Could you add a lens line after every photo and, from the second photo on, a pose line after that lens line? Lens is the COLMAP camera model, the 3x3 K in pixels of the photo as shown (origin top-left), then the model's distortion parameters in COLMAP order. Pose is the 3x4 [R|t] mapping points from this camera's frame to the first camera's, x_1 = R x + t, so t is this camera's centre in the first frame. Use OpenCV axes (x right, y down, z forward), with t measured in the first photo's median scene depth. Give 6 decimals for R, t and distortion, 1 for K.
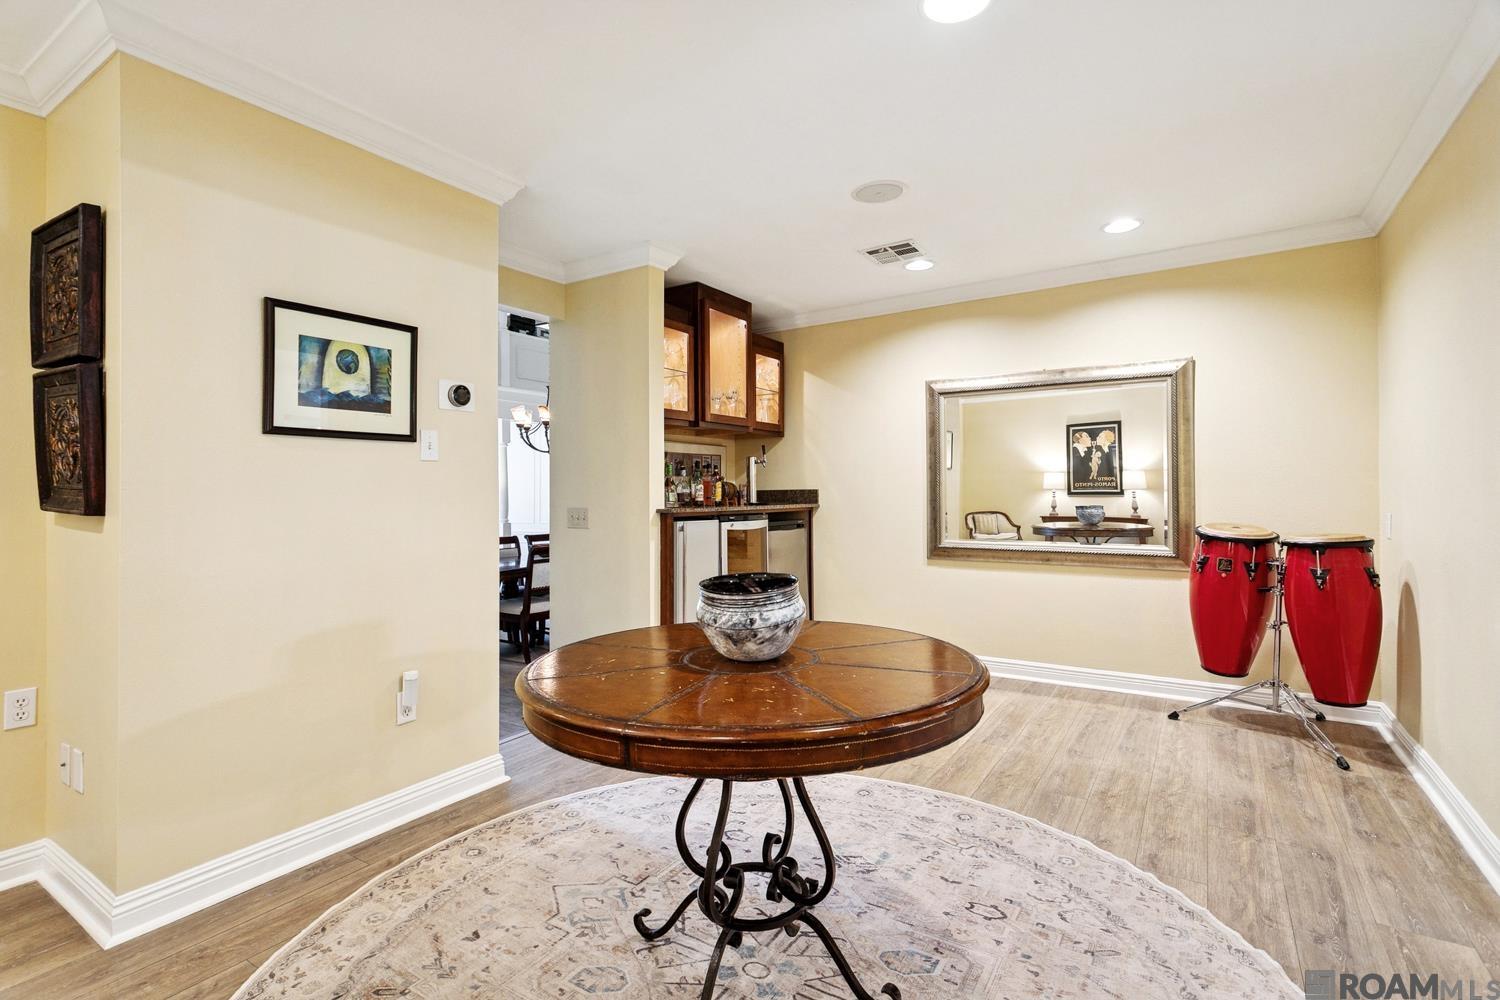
lens RADIAL K [[710.6, 0, 740.8], [0, 710.6, 496.1], [0, 0, 1]] dist [0.010205, -0.000920]
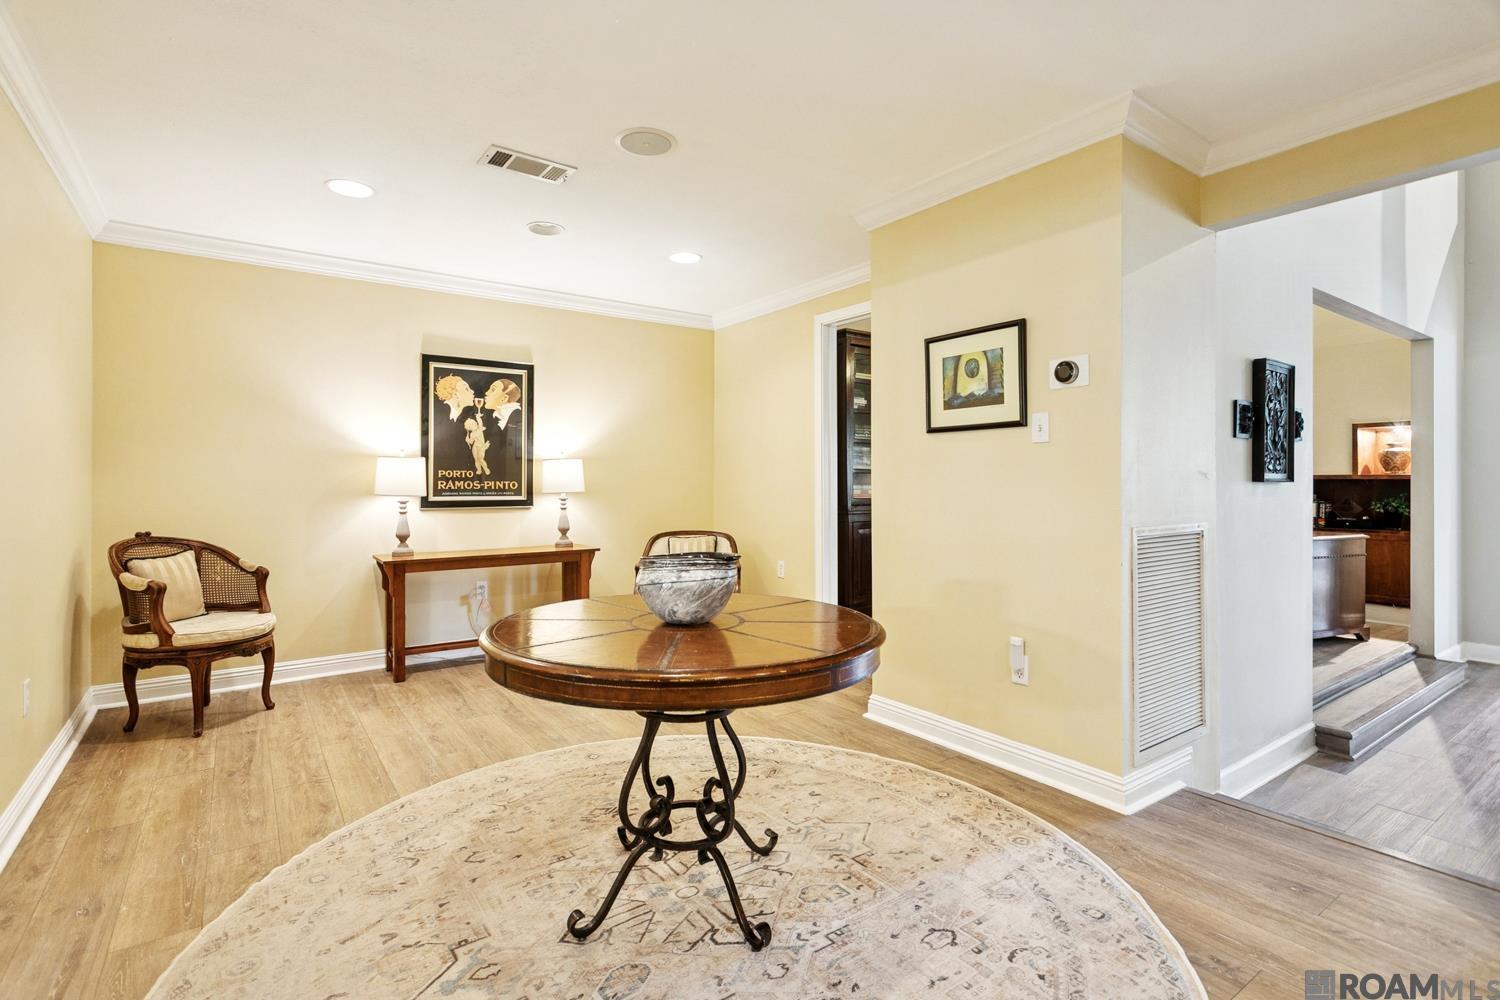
lens RADIAL K [[710.6, 0, 738.8], [0, 710.6, 488.5], [0, 0, 1]] dist [0.010205, -0.000920]
pose [[-0.365248, 0.023362, -0.930617, 0.746841], [0.005291, 0.999721, 0.023021, -0.010318], [0.930895, 0.003485, -0.365270, 1.065093]]
